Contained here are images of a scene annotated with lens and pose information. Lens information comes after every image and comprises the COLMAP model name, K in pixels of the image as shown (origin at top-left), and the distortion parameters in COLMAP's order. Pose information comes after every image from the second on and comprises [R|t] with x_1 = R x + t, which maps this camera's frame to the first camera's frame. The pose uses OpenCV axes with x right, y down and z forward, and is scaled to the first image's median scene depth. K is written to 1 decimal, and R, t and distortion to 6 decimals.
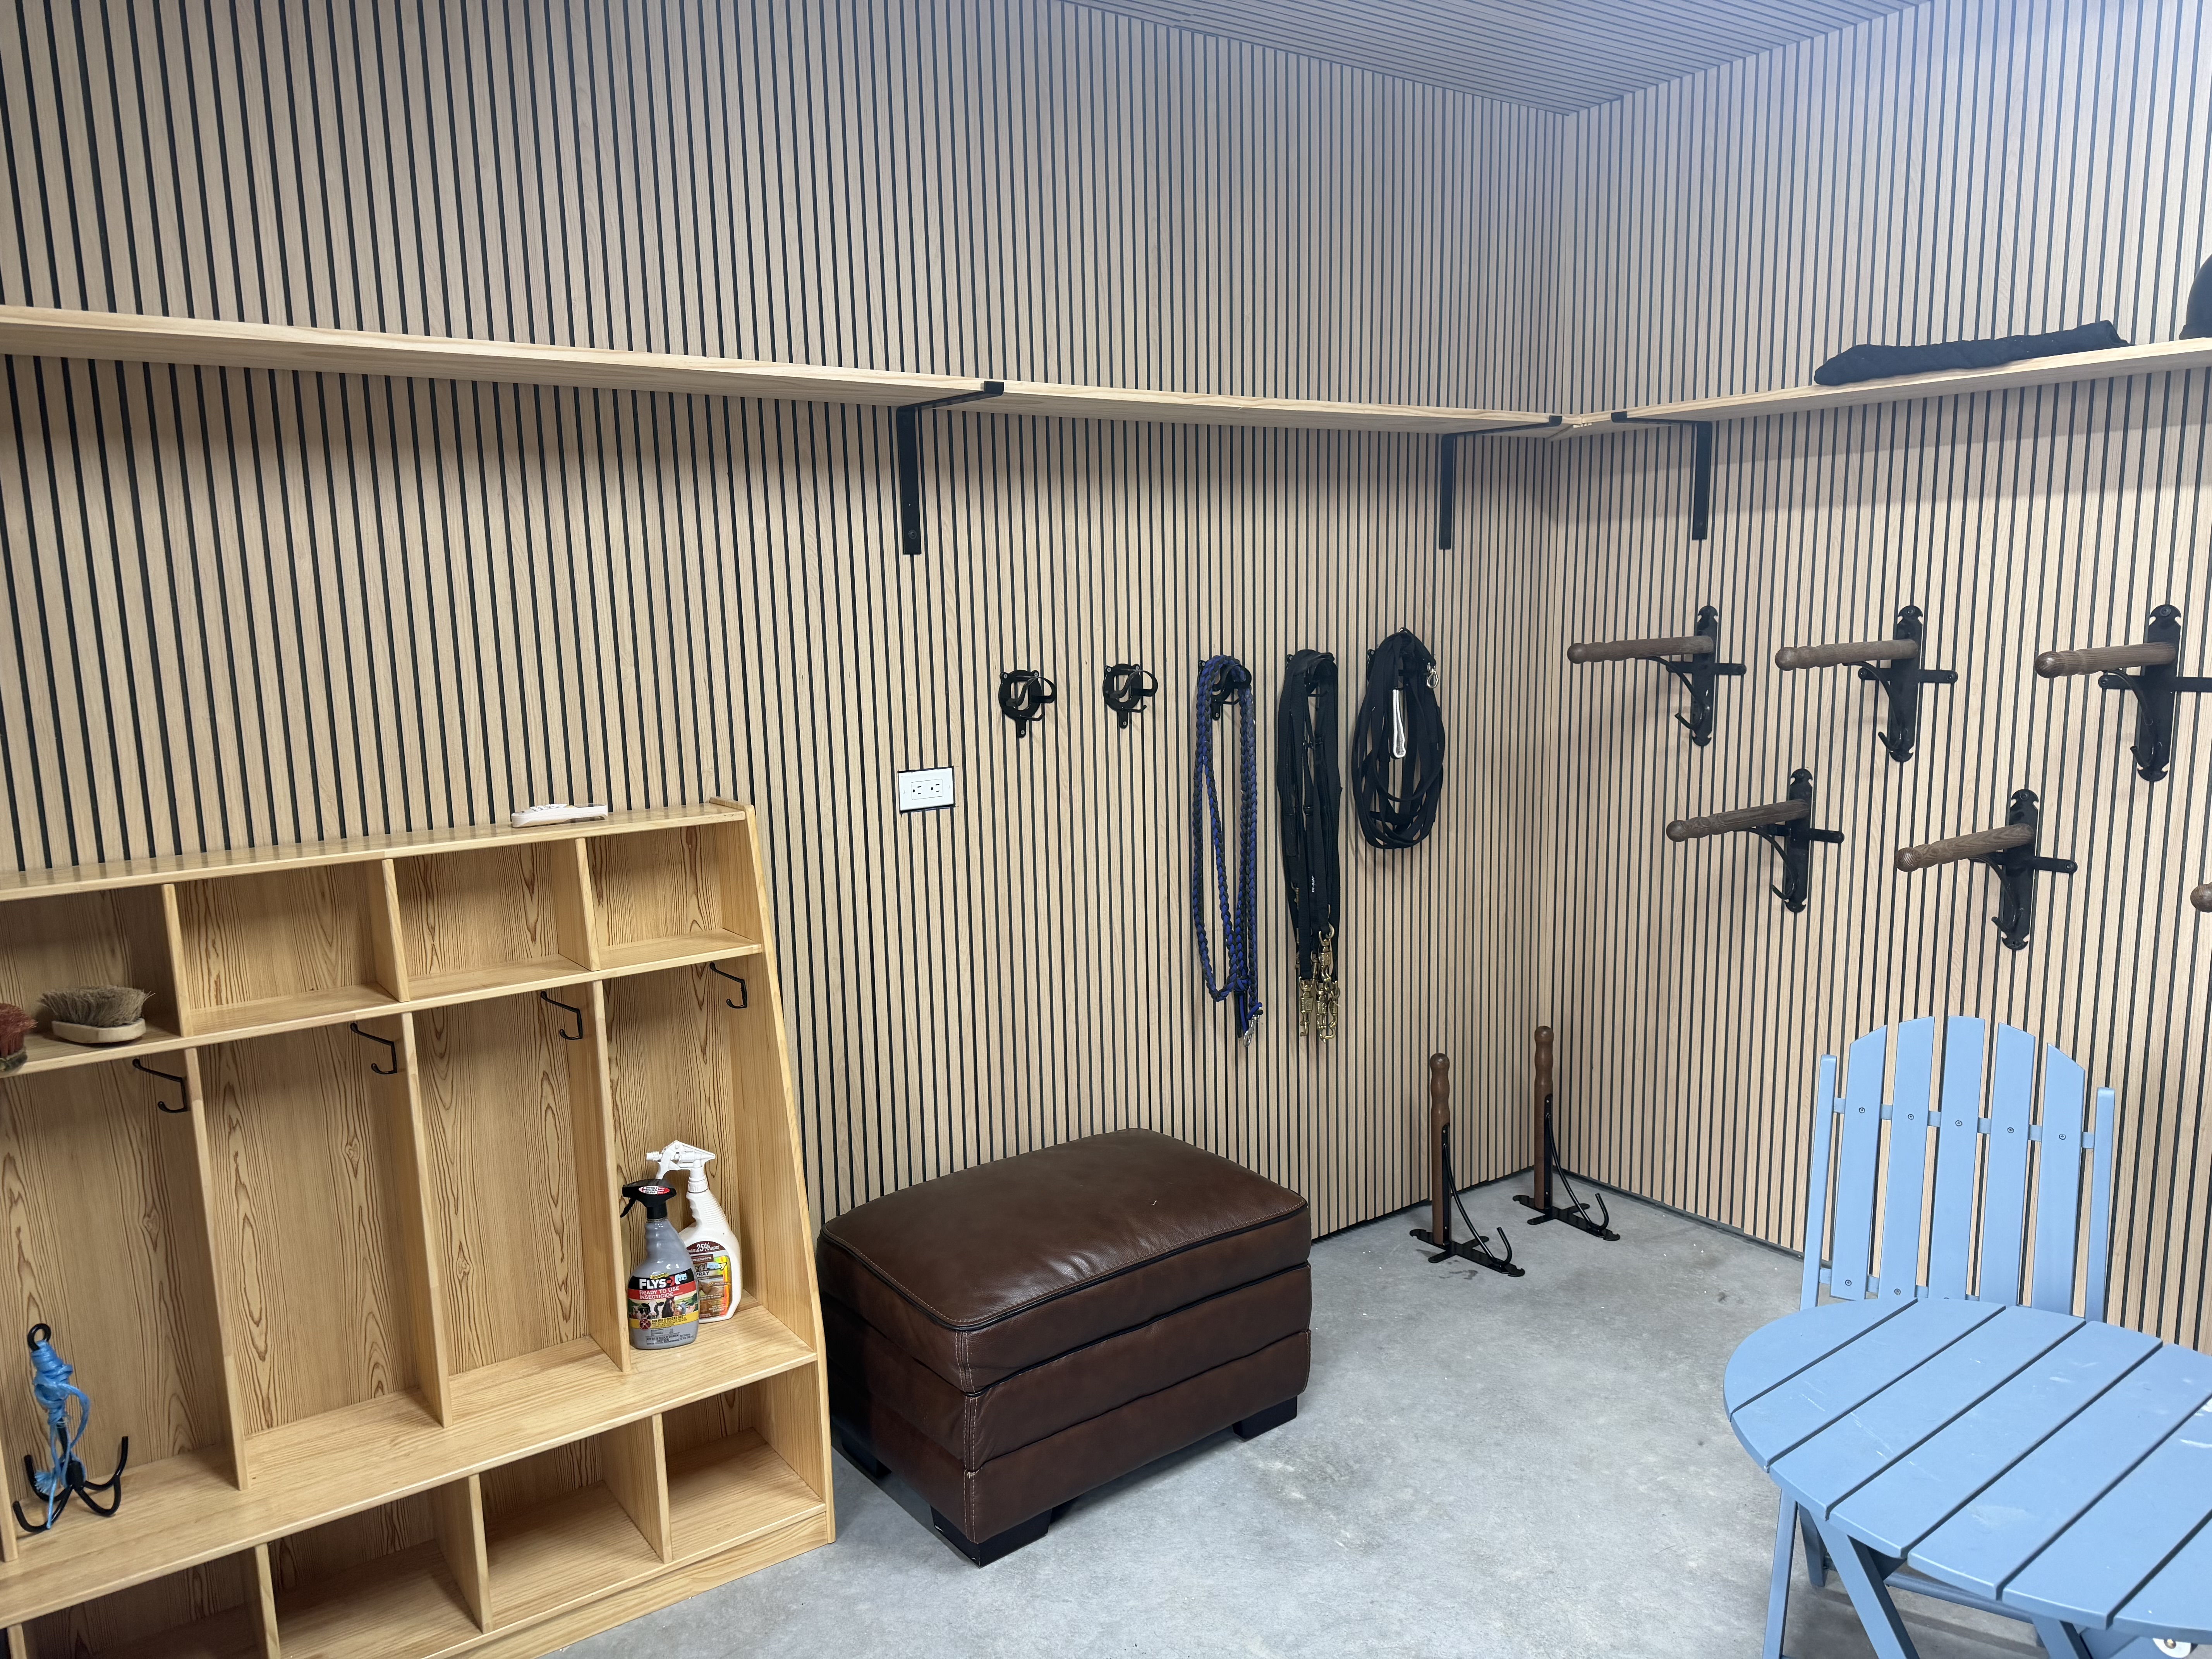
lens RADIAL K [[1518.9, 0, 1166.9], [0, 1518.9, 841.4], [0, 0, 1]] dist [0.098801, -0.129740]
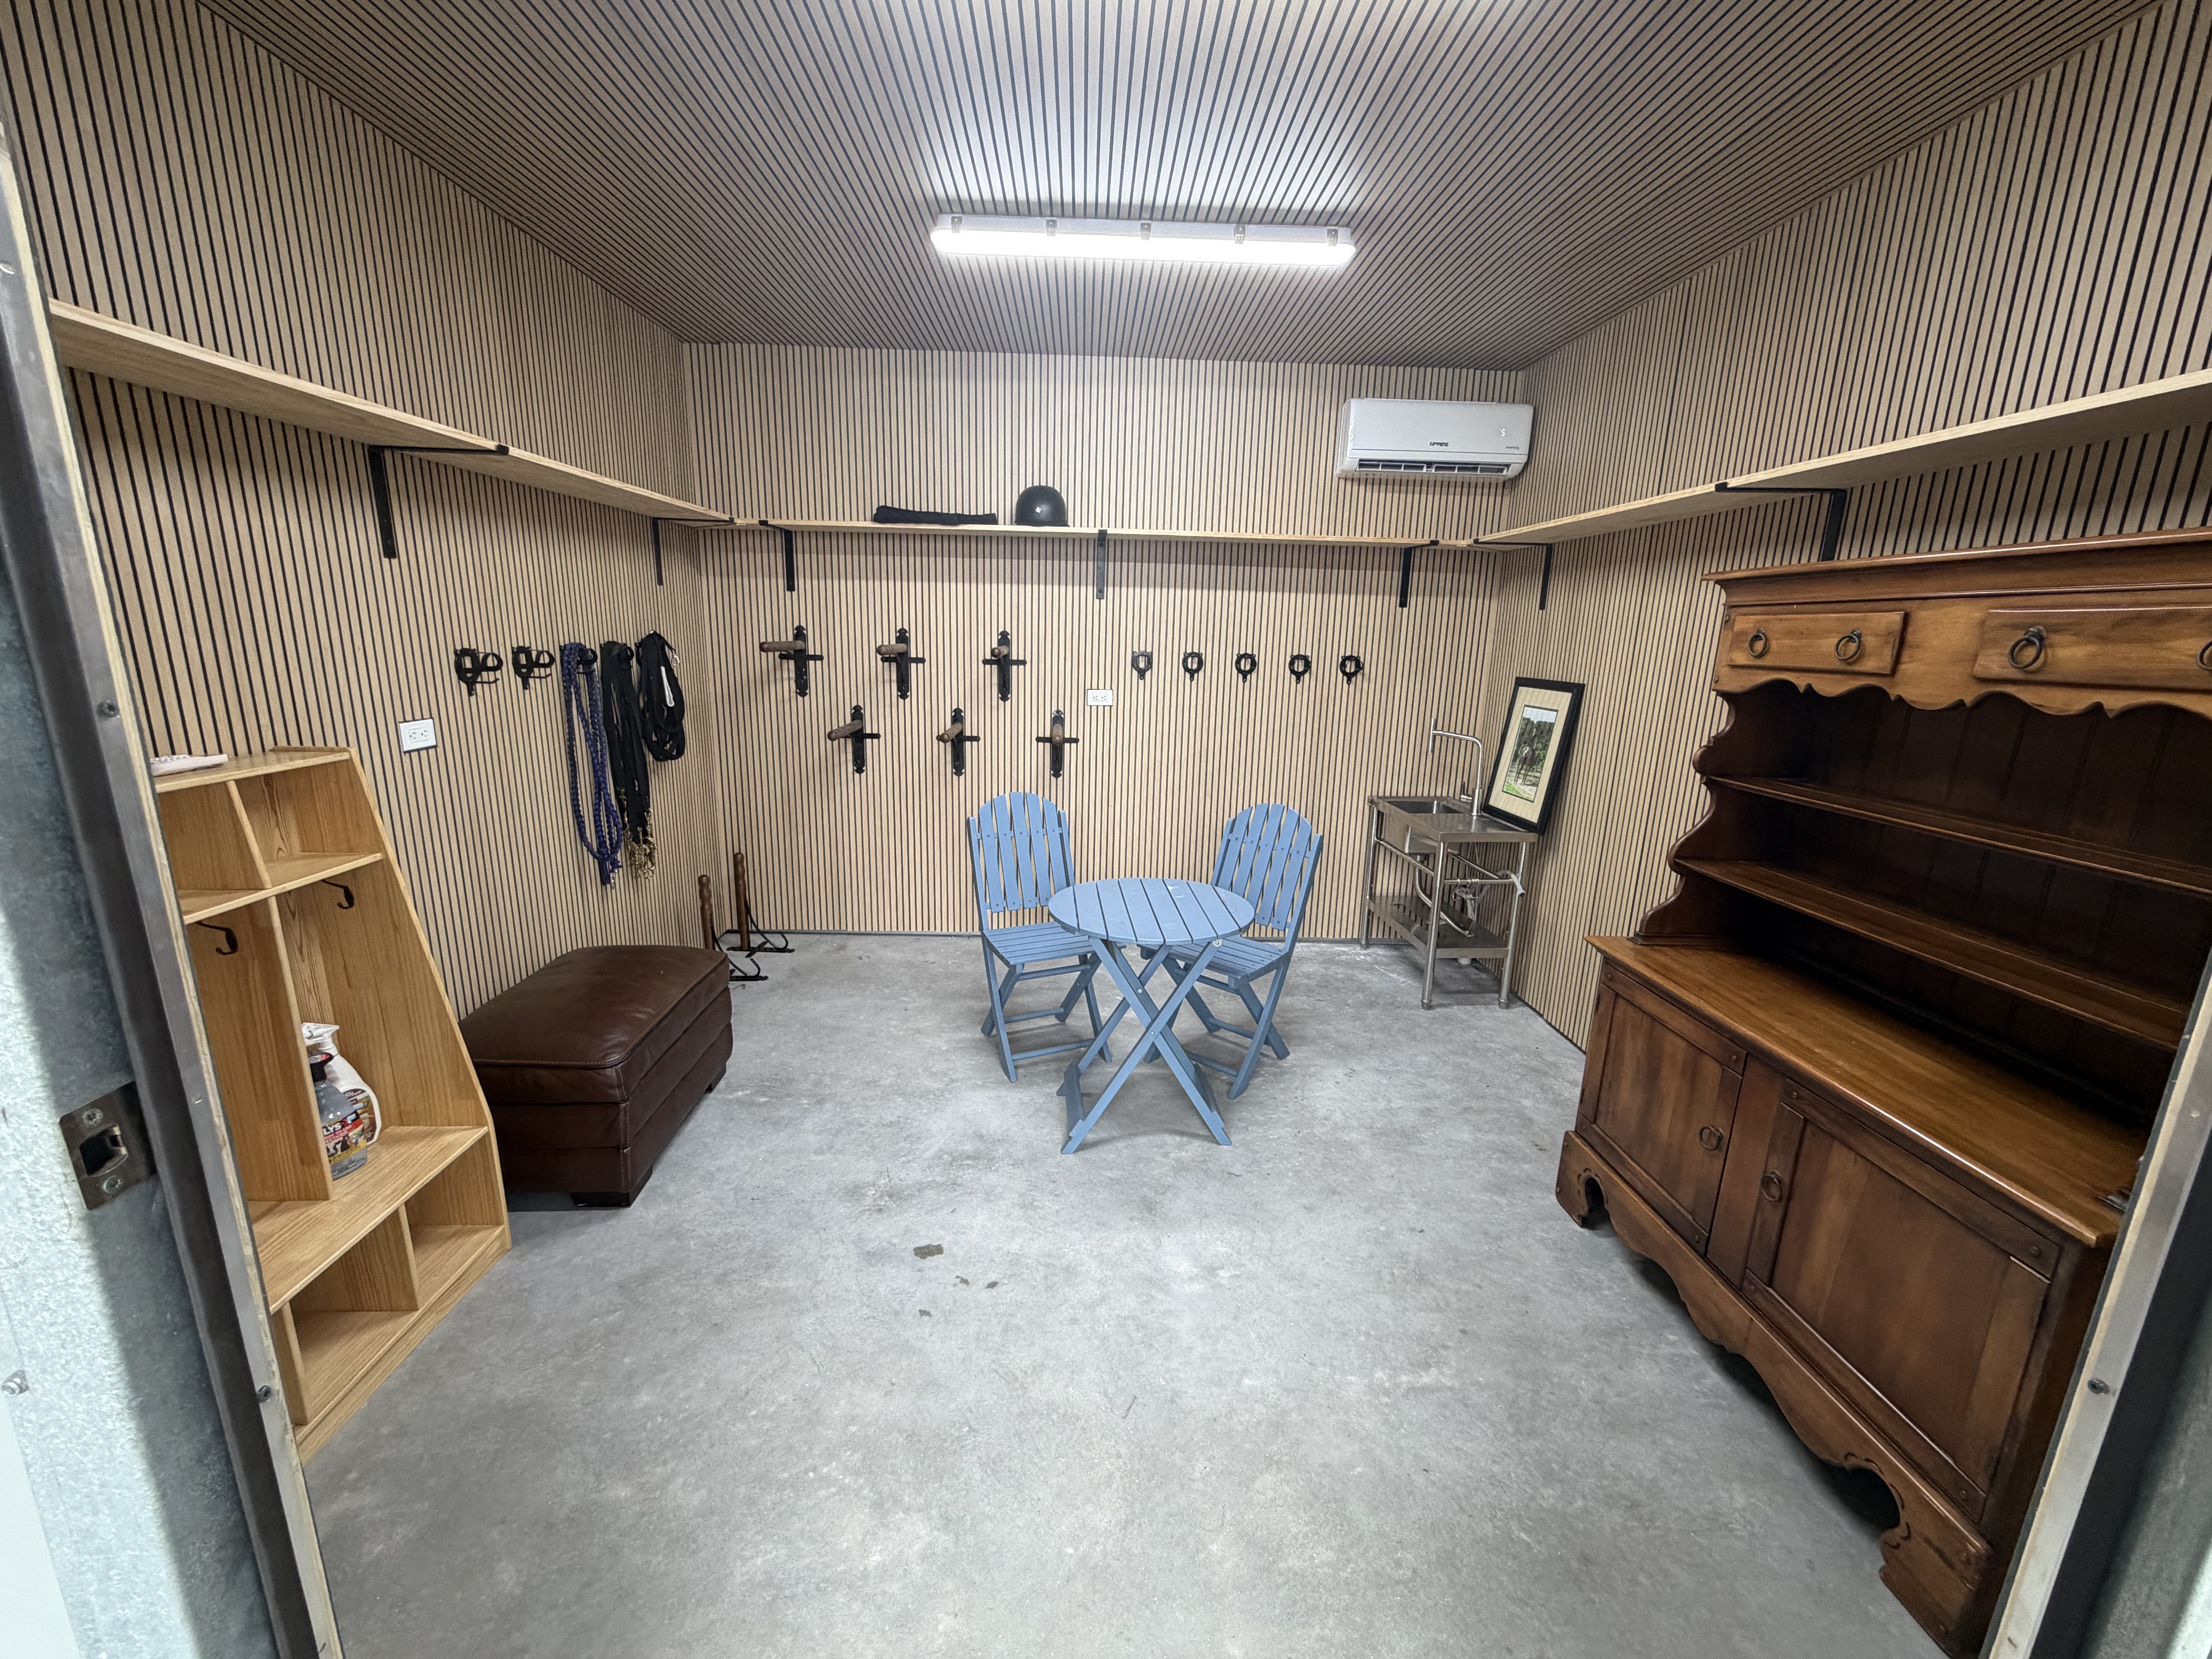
lens RADIAL K [[833.8, 0, 1103.6], [0, 833.8, 819.2], [0, 0, 1]] dist [-0.000228, 0.000008]
pose [[0.585948, -0.147300, 0.796848, -0.322621], [0.098000, 0.989004, 0.110758, 0.013954], [-0.804401, 0.013192, 0.593940, 0.051603]]
